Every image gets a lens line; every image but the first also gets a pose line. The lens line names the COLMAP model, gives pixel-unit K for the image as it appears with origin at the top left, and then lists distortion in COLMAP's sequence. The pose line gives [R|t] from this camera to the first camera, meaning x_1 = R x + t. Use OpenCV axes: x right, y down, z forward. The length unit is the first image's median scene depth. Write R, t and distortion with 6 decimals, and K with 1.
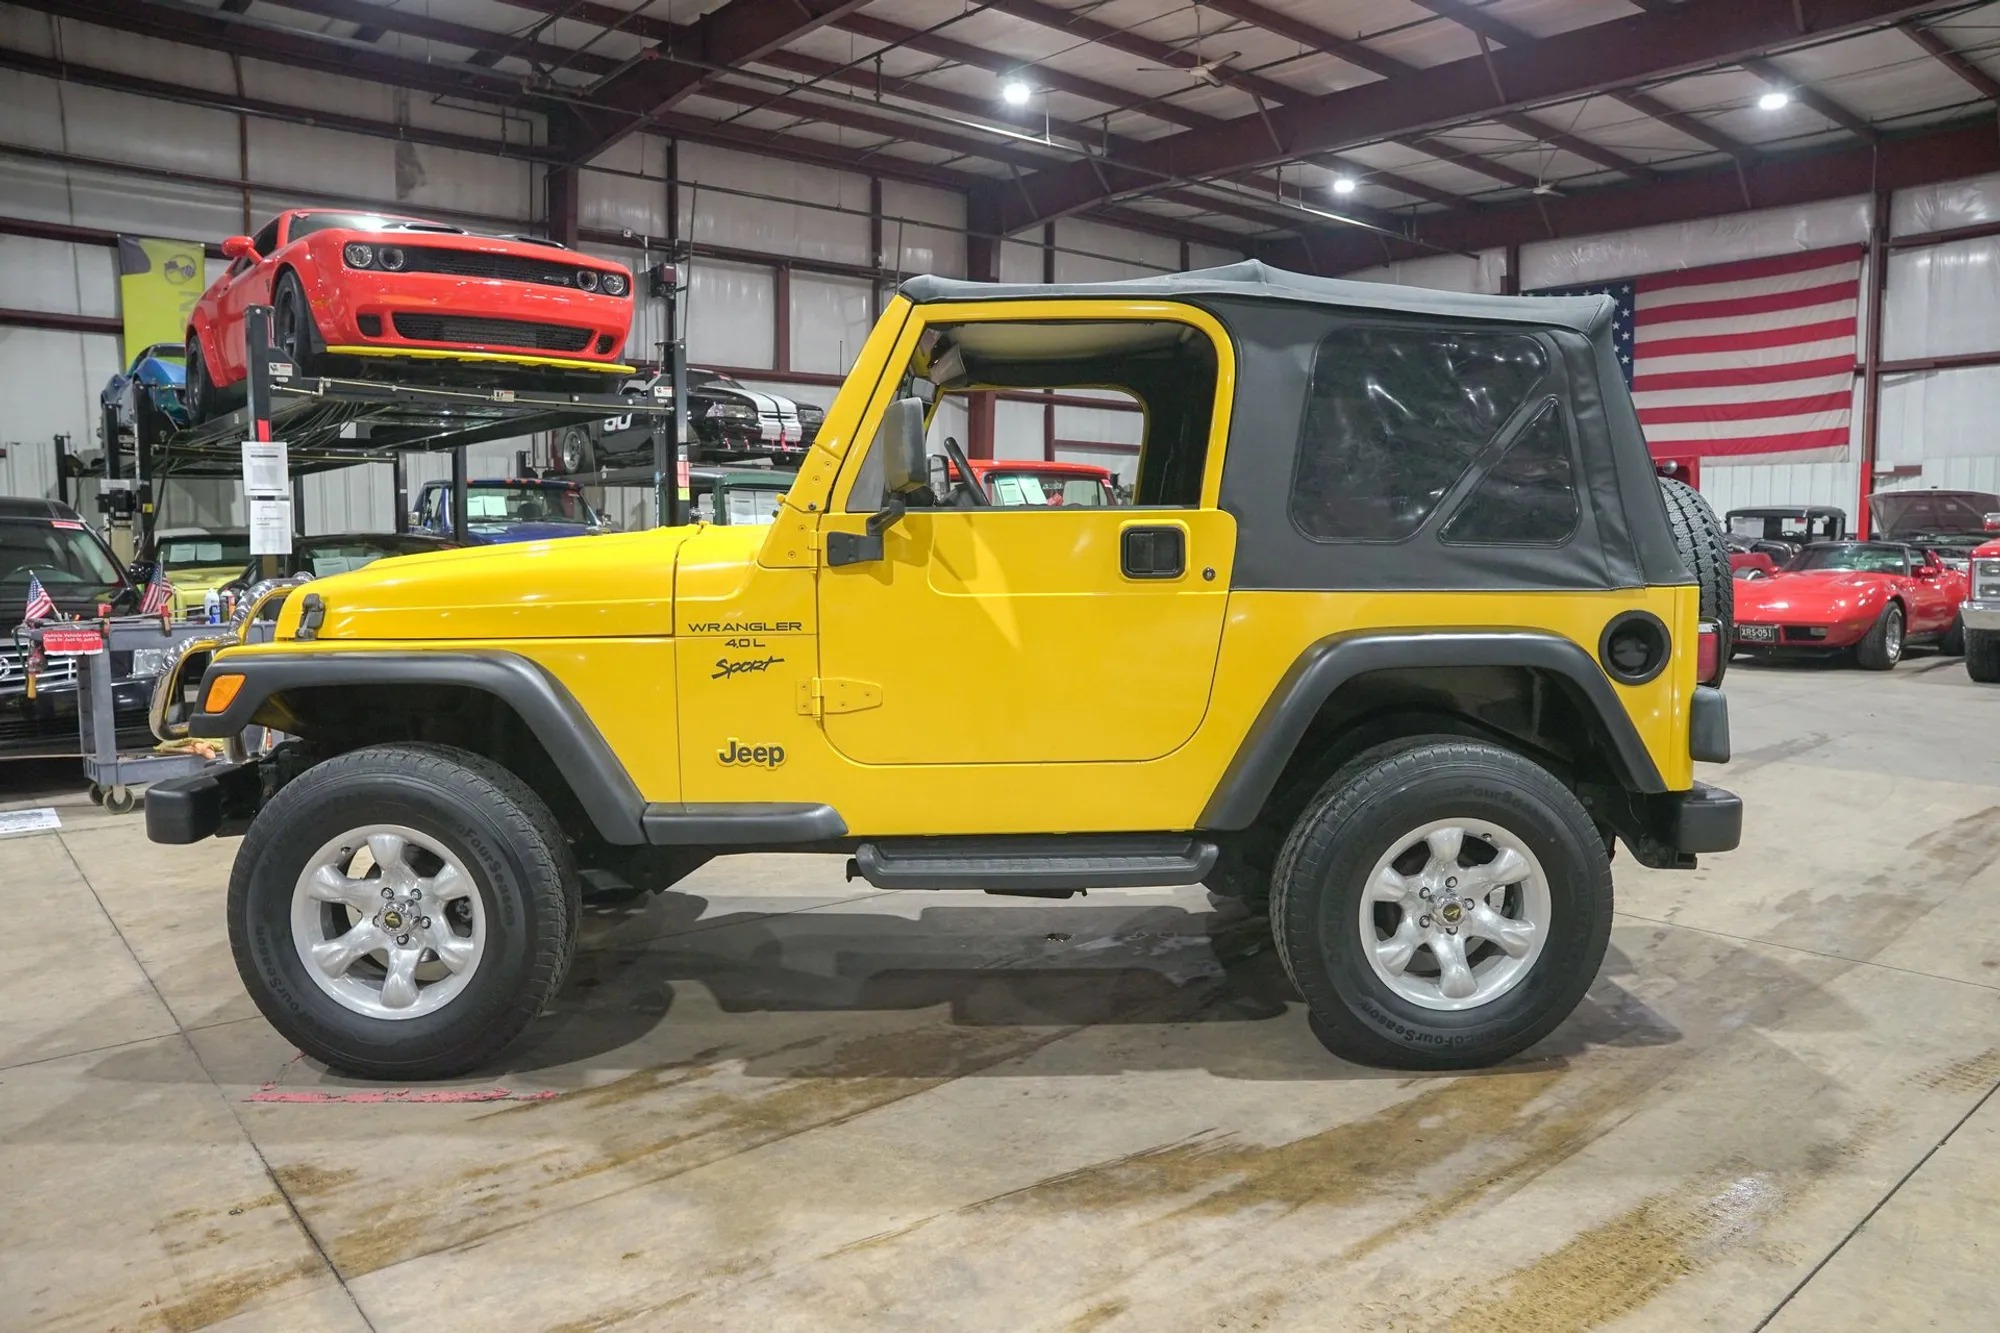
lens RADIAL K [[1369.2, 0, 1006.9], [0, 1369.2, 663.6], [0, 0, 1]] dist [-0.143674, 0.113419]
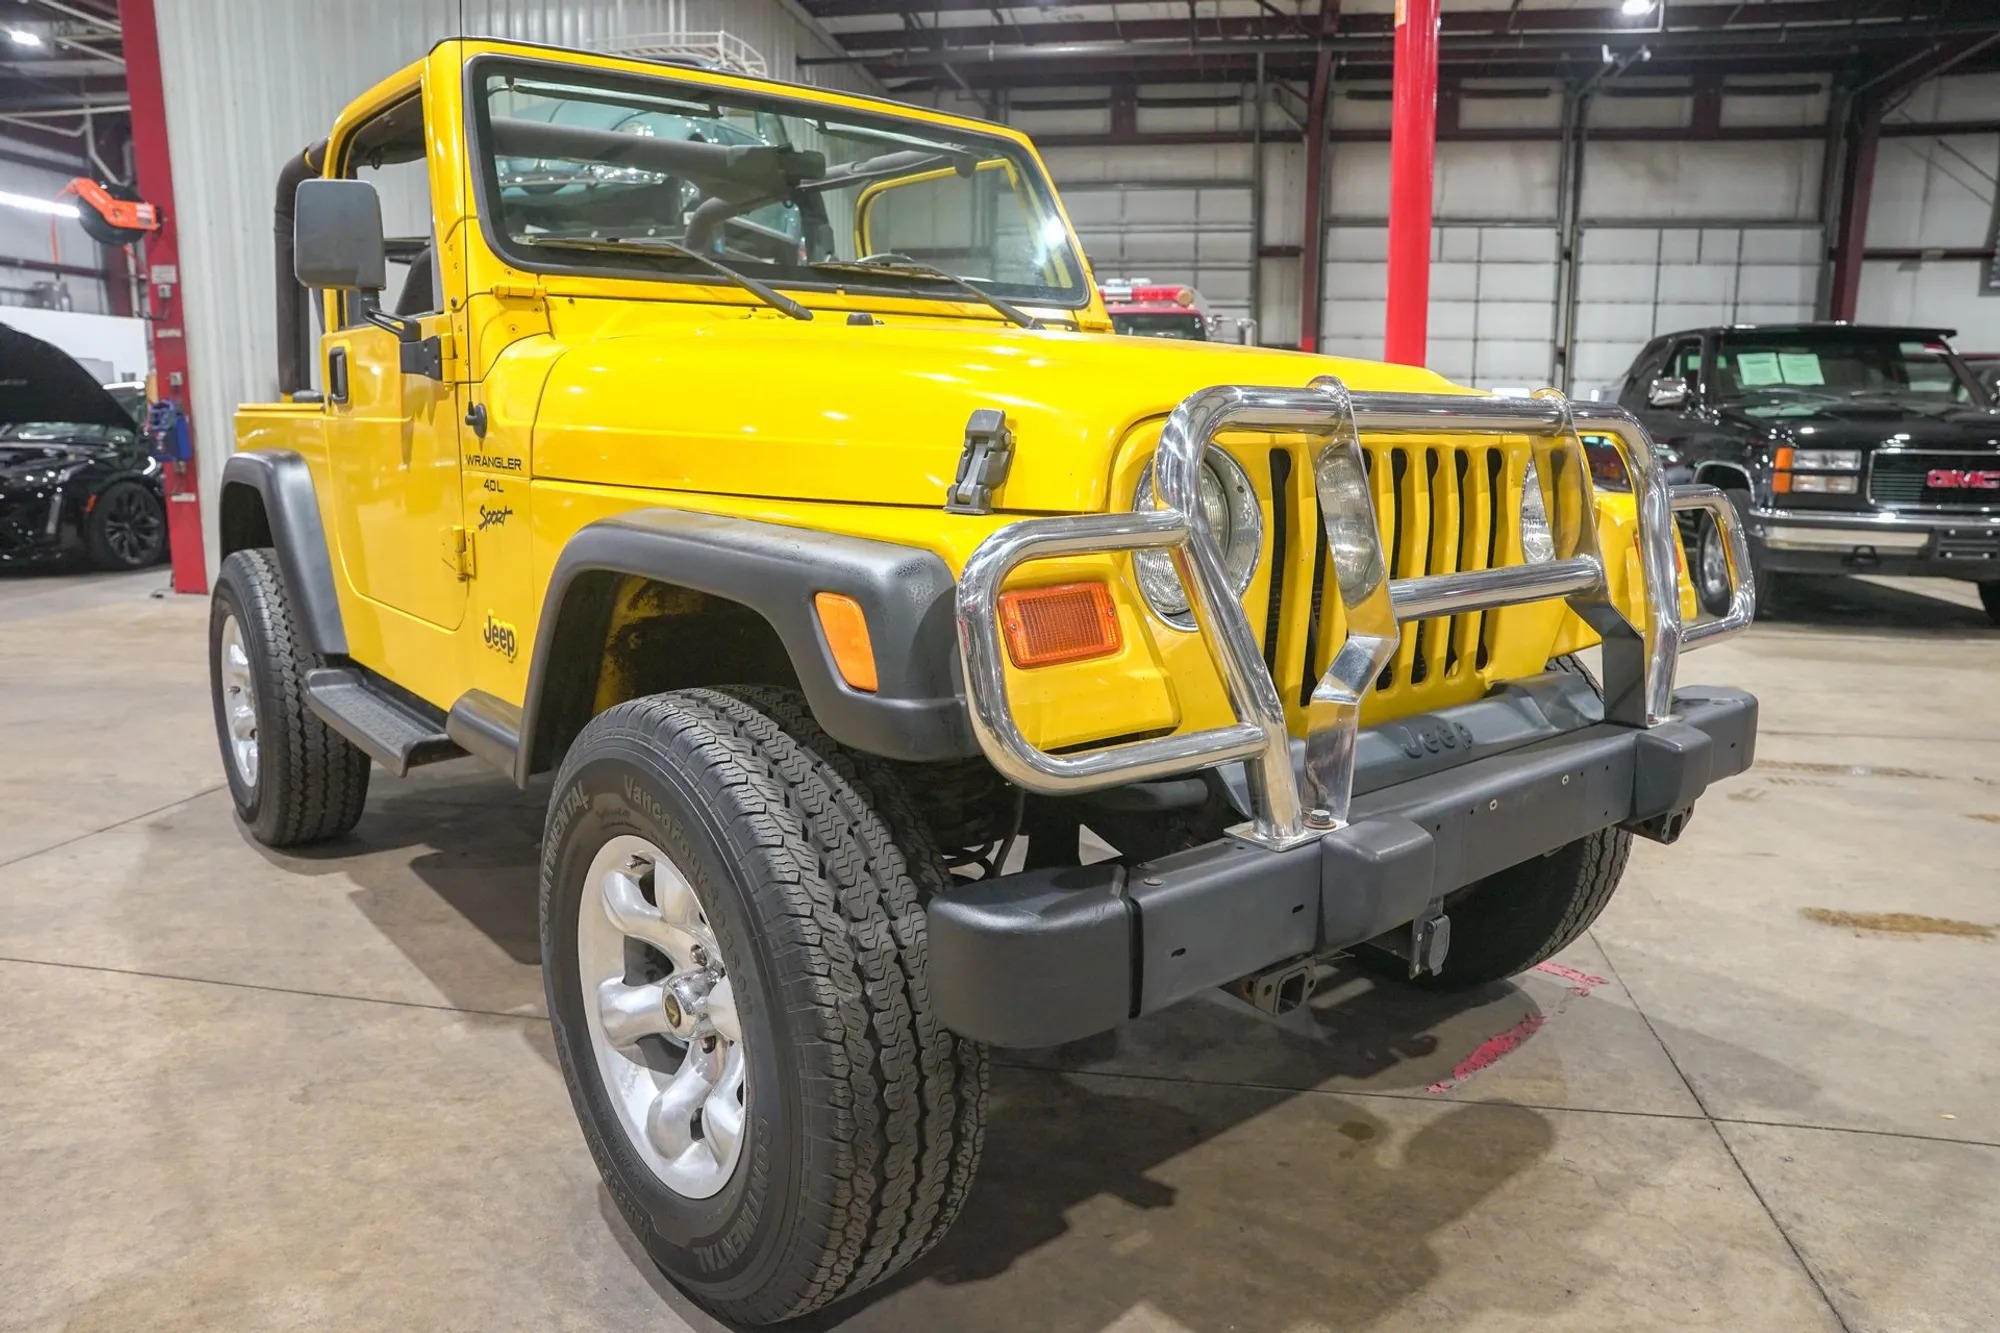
lens RADIAL K [[1369.2, 0, 1006.9], [0, 1369.2, 663.6], [0, 0, 1]] dist [-0.143674, 0.113419]
pose [[-0.628957, -0.137986, 0.765096, -0.183784], [0.062246, 0.972026, 0.226476, -0.021490], [-0.774944, 0.190068, -0.602774, 0.339260]]
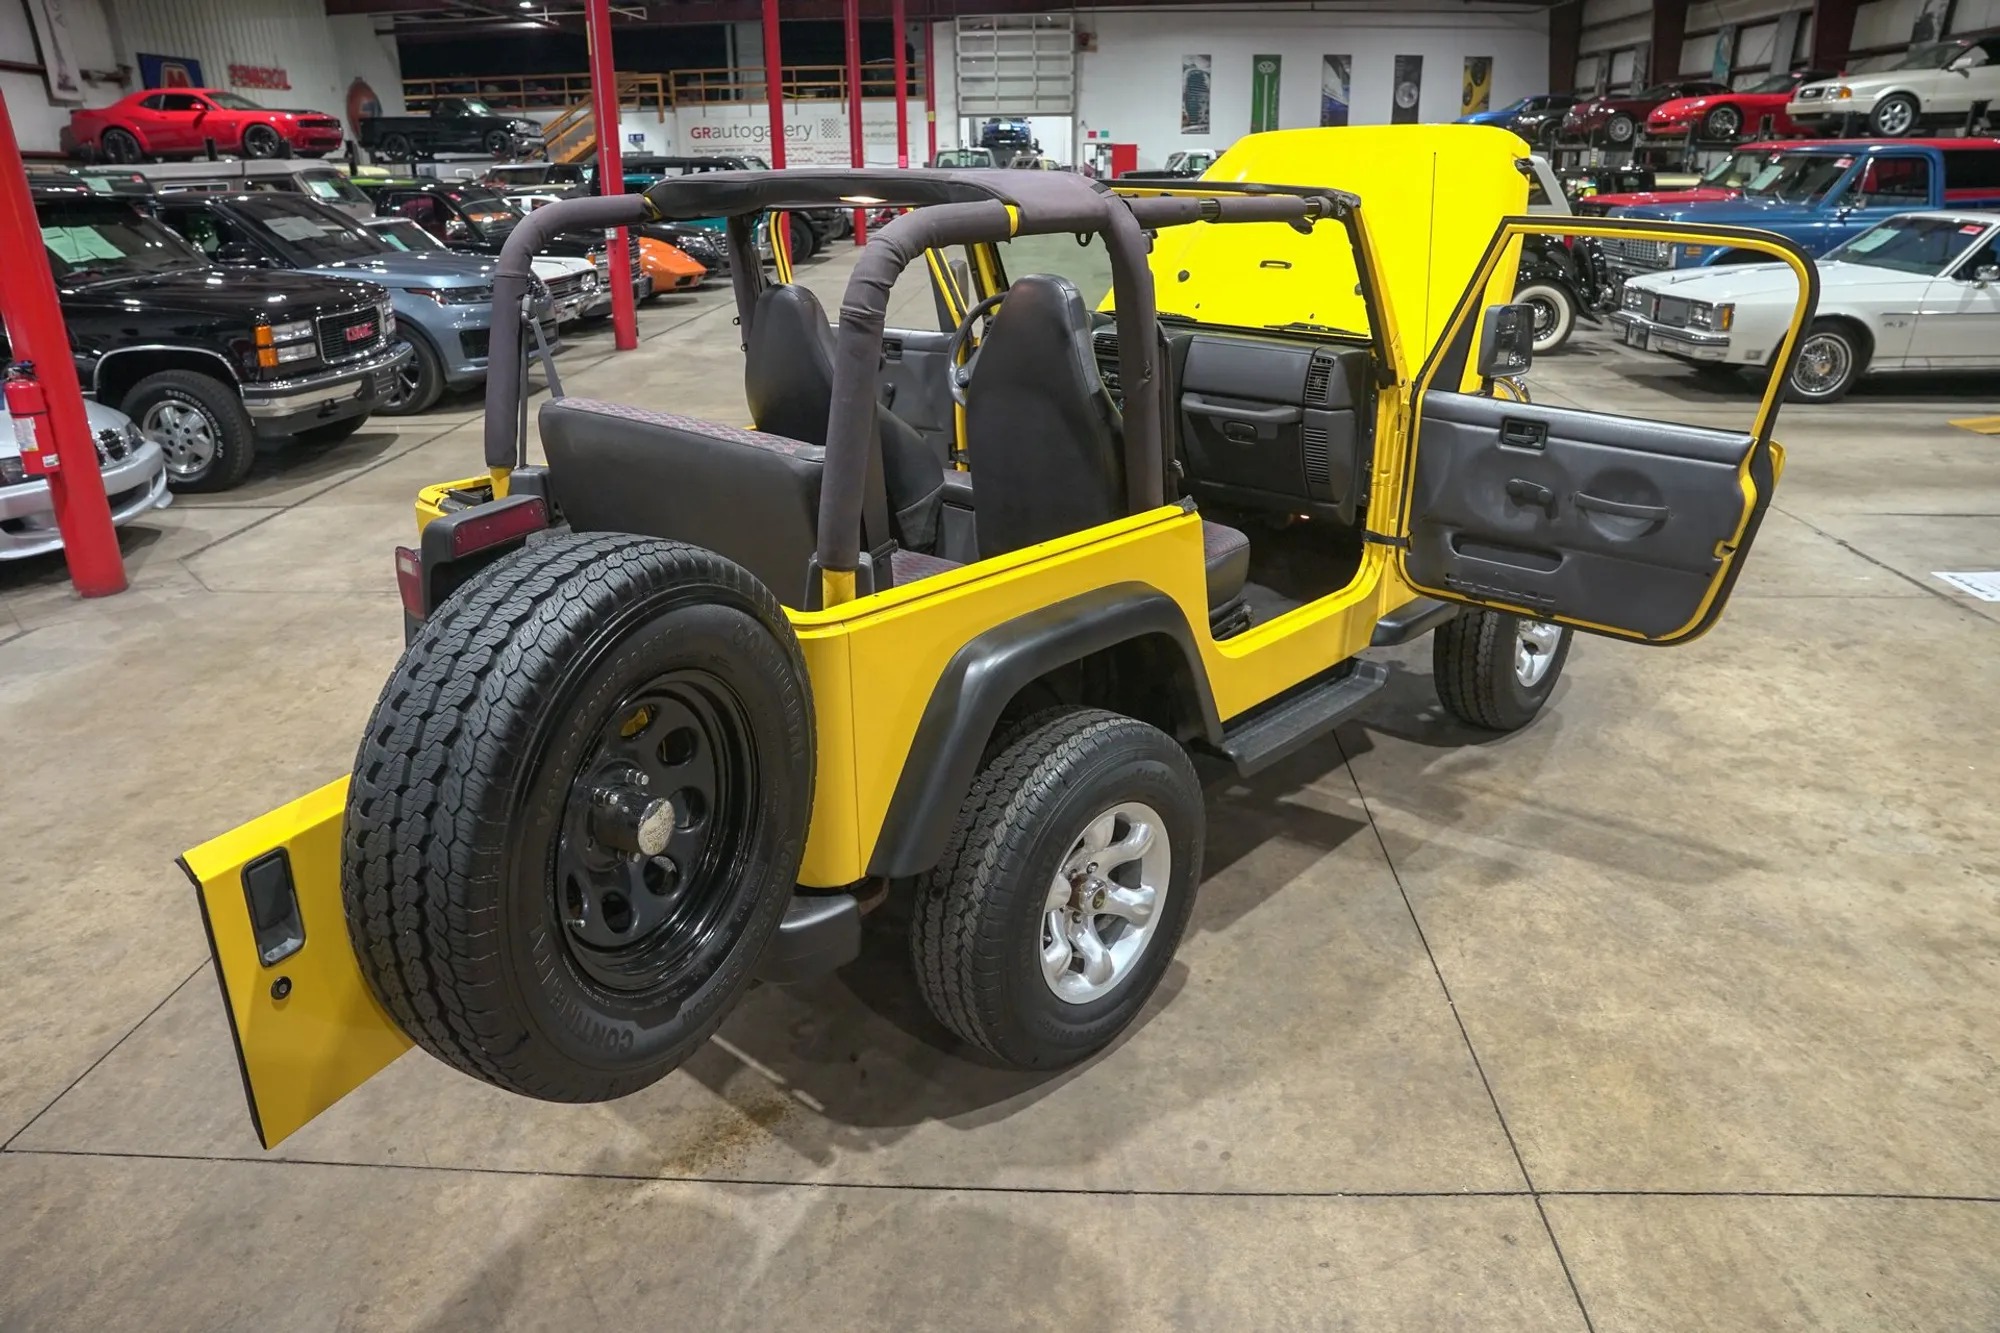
lens RADIAL K [[1371.9, 0, 1004.6], [0, 1371.9, 659.6], [0, 0, 1]] dist [-0.141526, 0.112114]
pose [[-0.686043, 0.264793, -0.677664, 0.188030], [-0.050573, 0.911811, 0.407483, -0.078284], [0.725801, 0.313823, -0.612151, 0.399117]]
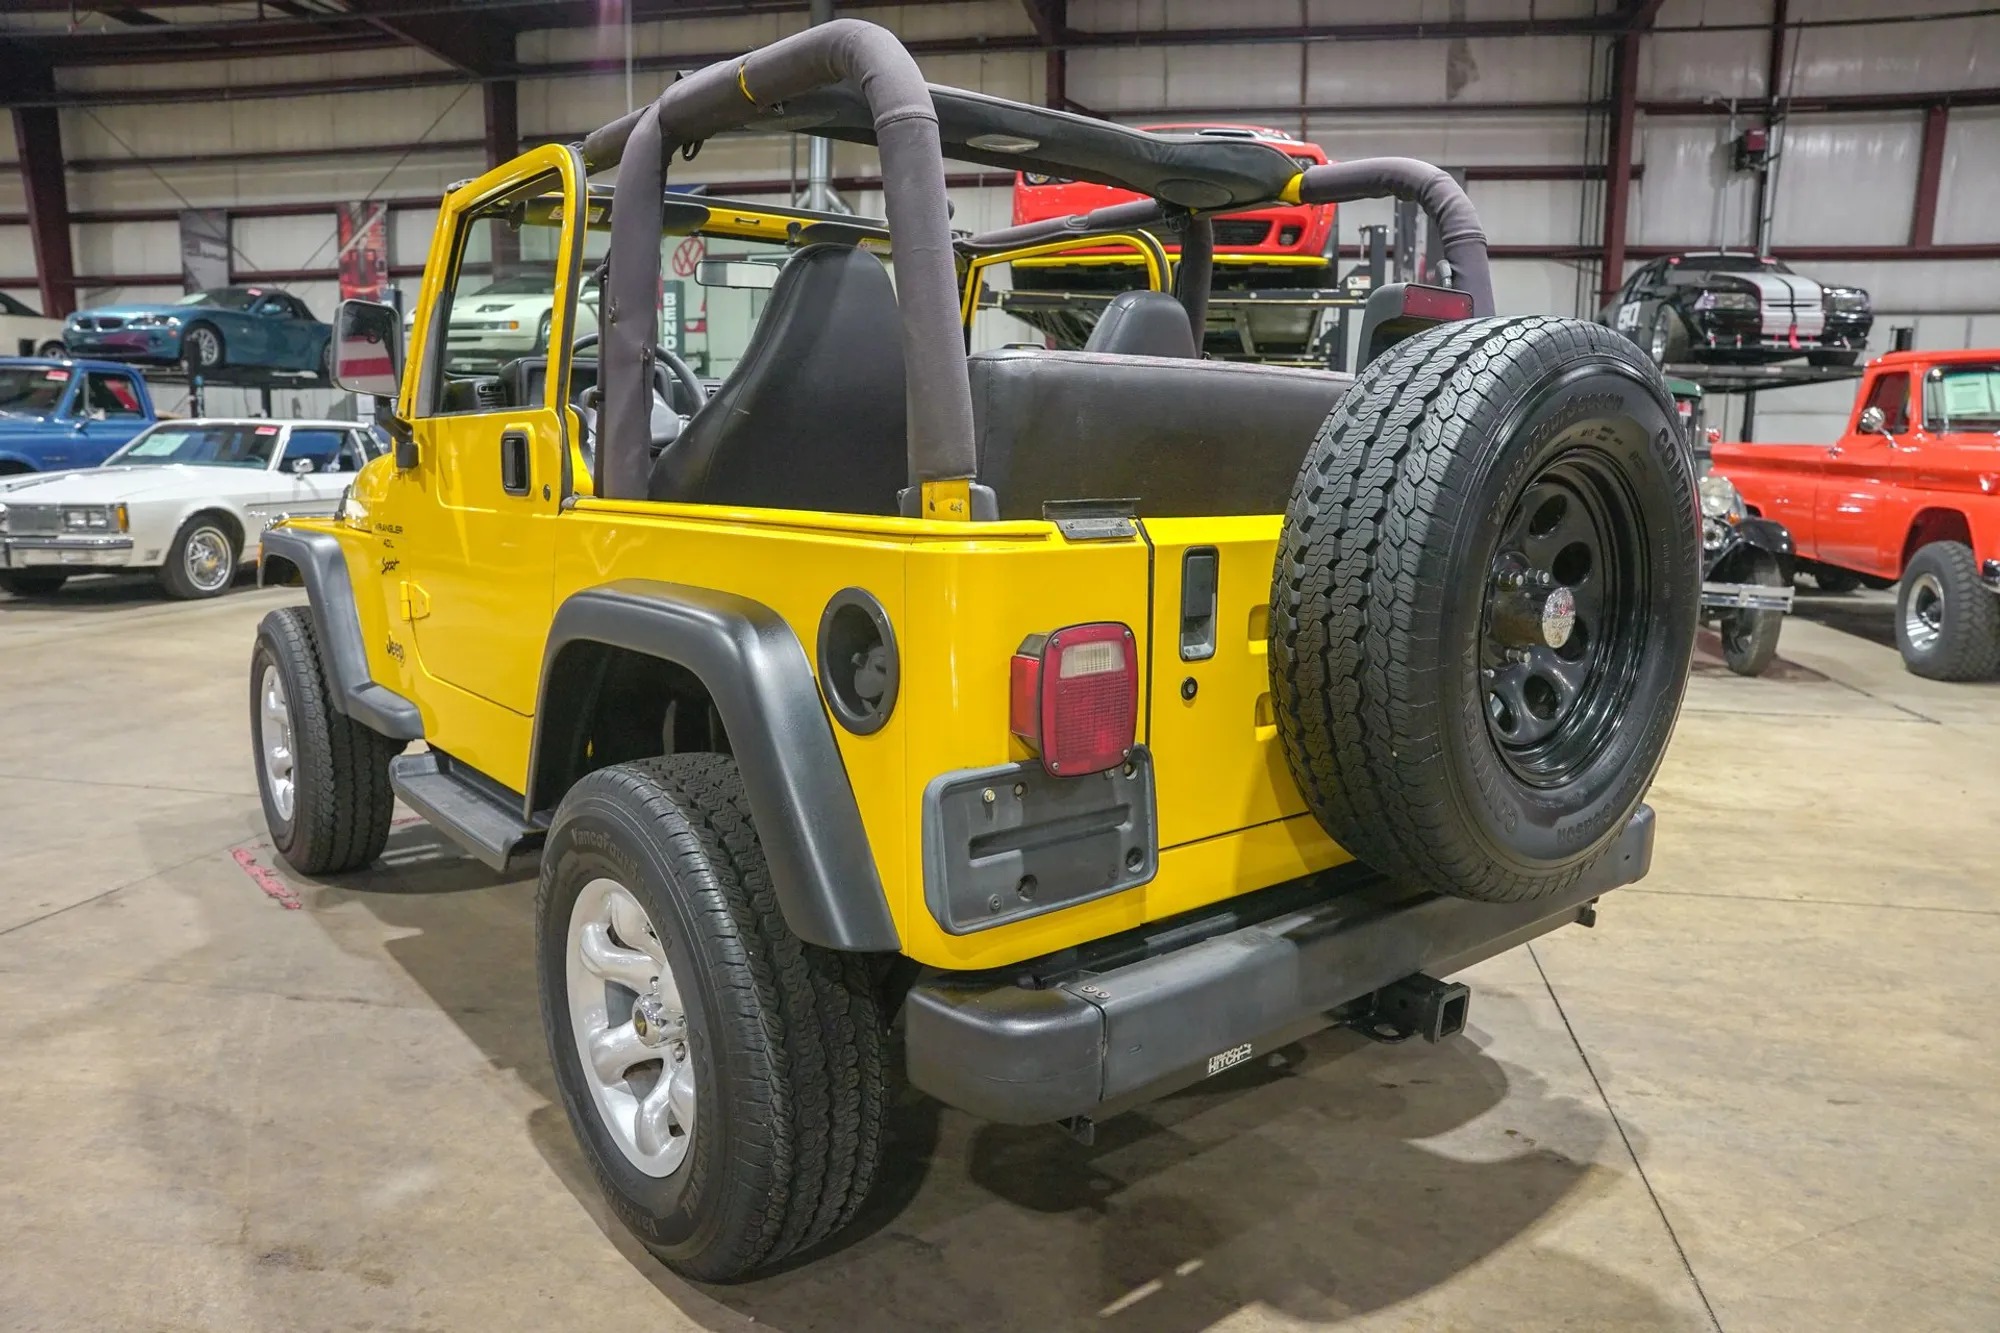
lens RADIAL K [[1369.2, 0, 1006.9], [0, 1369.2, 663.6], [0, 0, 1]] dist [-0.143674, 0.113419]
pose [[0.620428, 0.133899, -0.772749, 0.180537], [-0.081741, 0.990991, 0.106087, -0.014183], [0.779992, -0.002654, 0.625784, 0.142075]]
